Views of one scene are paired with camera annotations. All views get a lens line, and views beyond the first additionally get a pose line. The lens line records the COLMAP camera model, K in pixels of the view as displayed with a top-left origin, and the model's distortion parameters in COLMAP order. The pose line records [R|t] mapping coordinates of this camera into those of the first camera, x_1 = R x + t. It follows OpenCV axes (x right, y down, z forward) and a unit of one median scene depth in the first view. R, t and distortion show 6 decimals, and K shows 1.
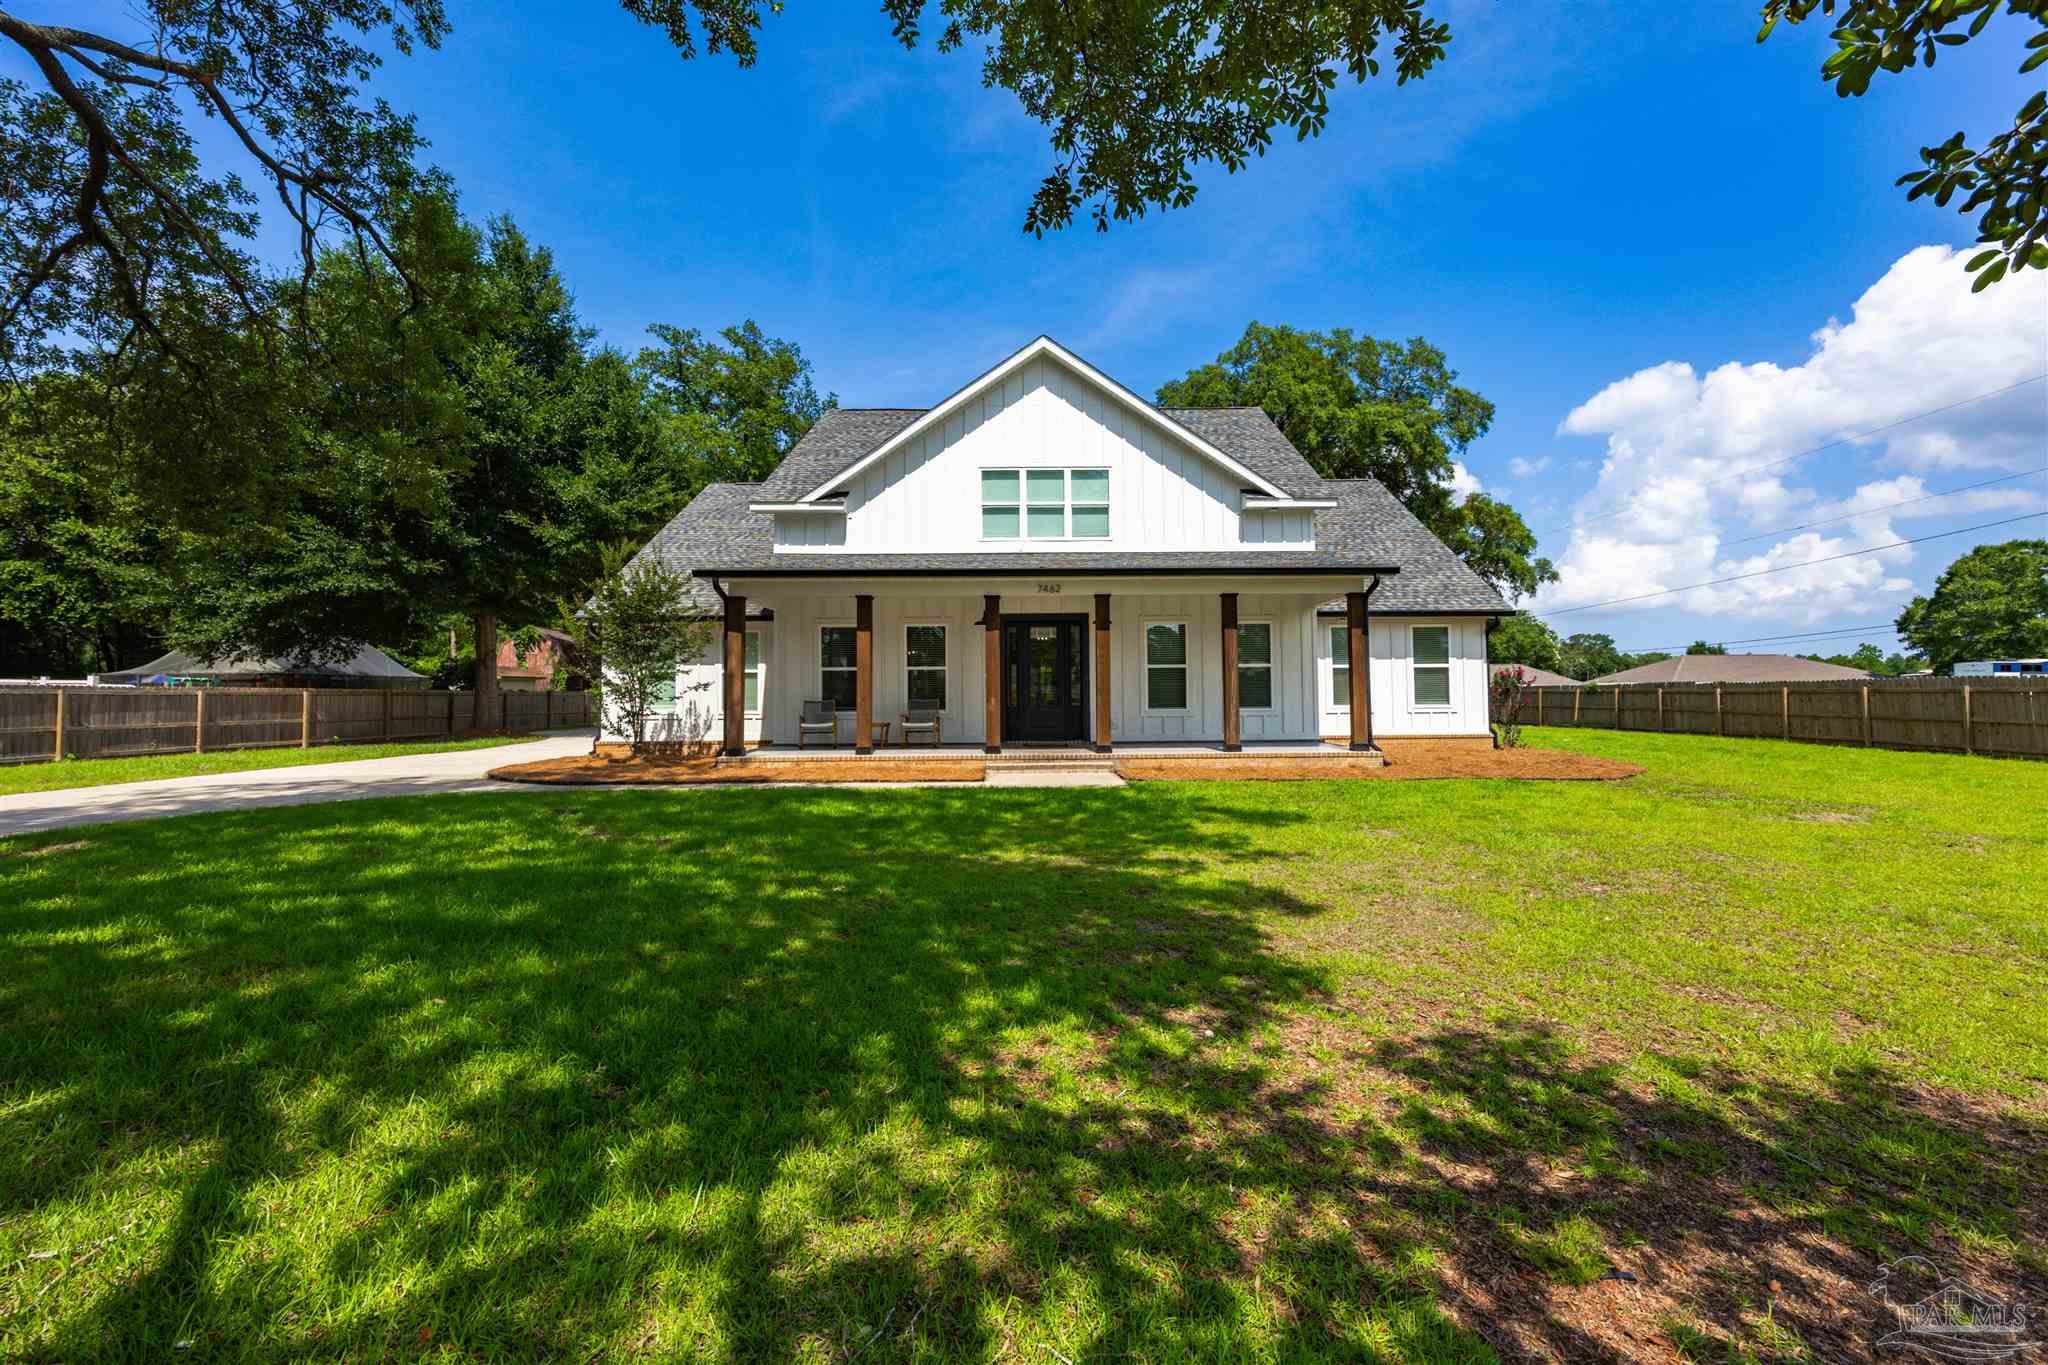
lens RADIAL K [[791.2, 0, 1043.9], [0, 791.2, 681.8], [0, 0, 1]] dist [0.000243, 0.000278]
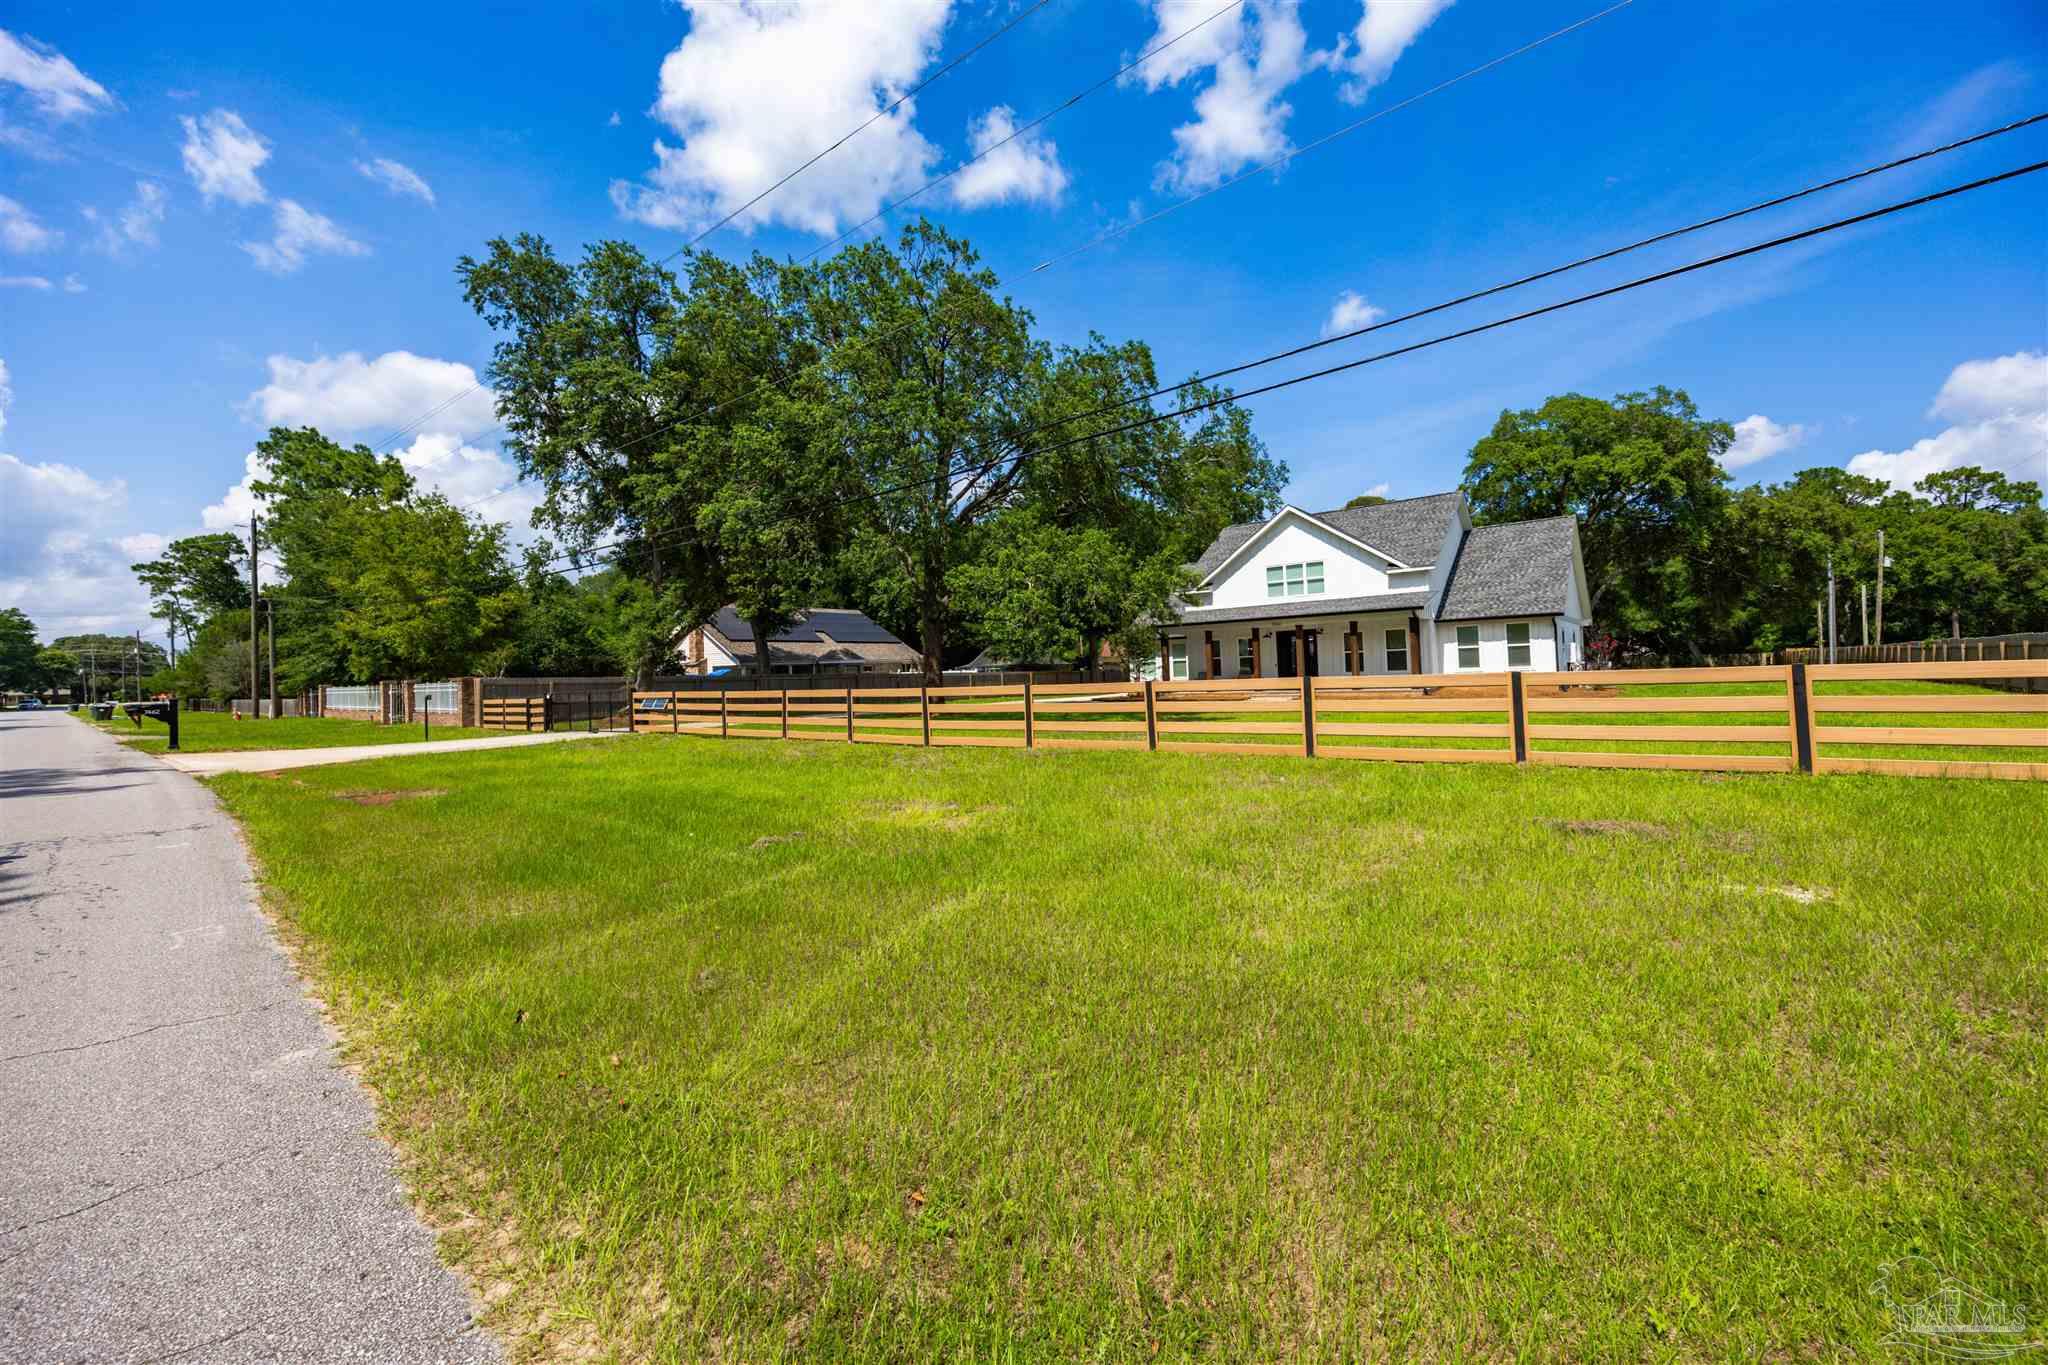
lens RADIAL K [[791.2, 0, 1043.9], [0, 791.2, 681.8], [0, 0, 1]] dist [0.000243, 0.000278]
pose [[0.773071, -0.014885, -0.634145, 0.850169], [0.036192, 0.999131, 0.020669, -0.013657], [0.633286, -0.038929, 0.772938, -1.146008]]
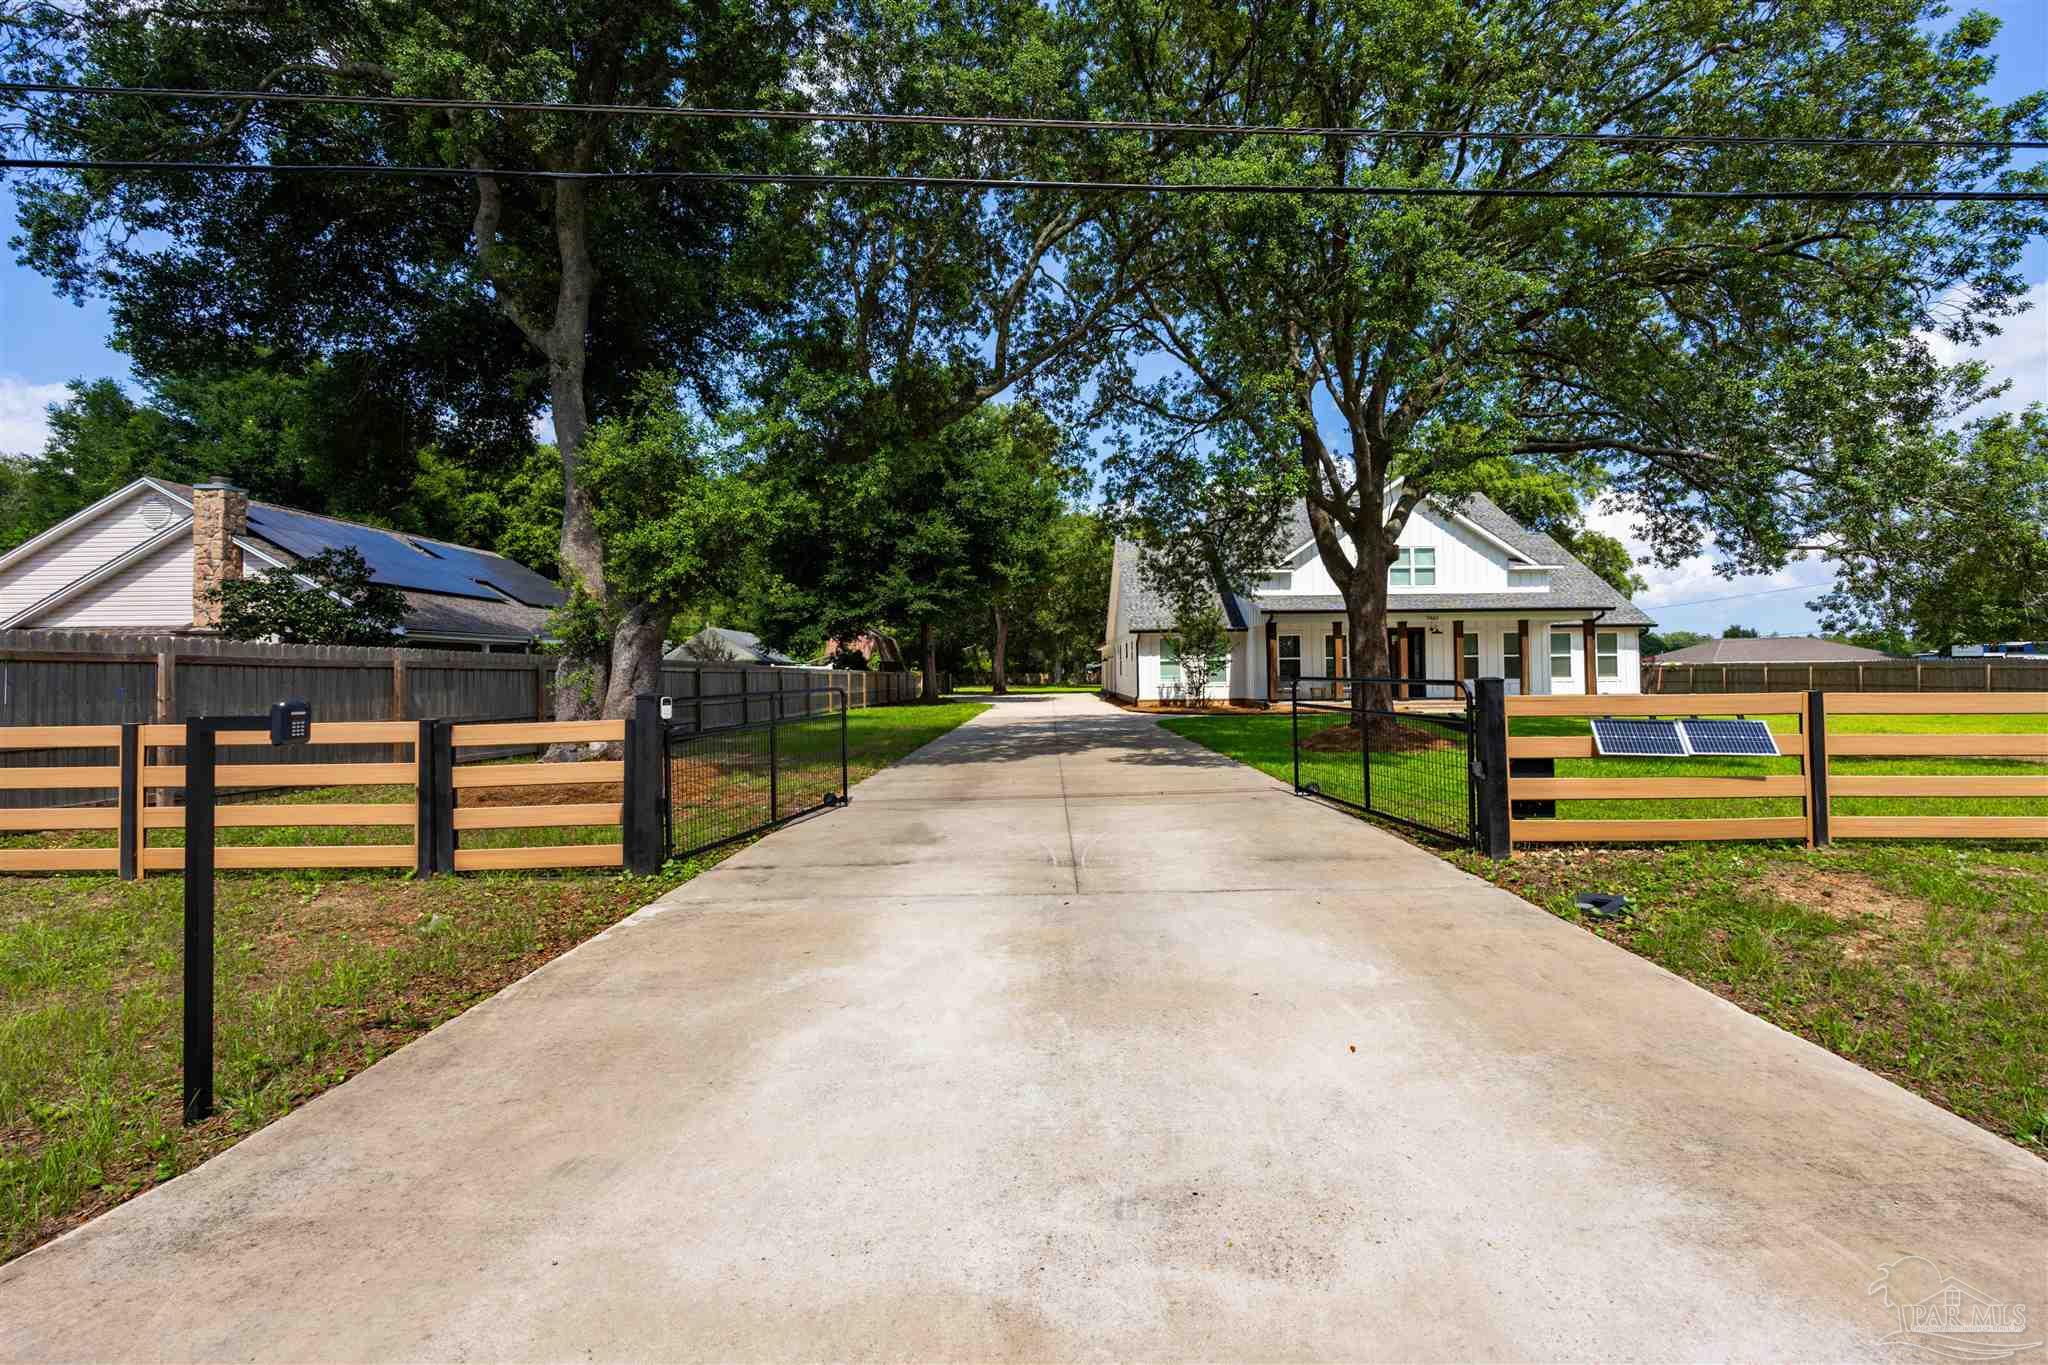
lens RADIAL K [[791.2, 0, 1043.9], [0, 791.2, 681.8], [0, 0, 1]] dist [0.000243, 0.000278]
pose [[0.999868, -0.003548, -0.015839, -0.790291], [0.003930, 0.999701, 0.024150, -0.008489], [0.015748, -0.024209, 0.999583, -0.839211]]
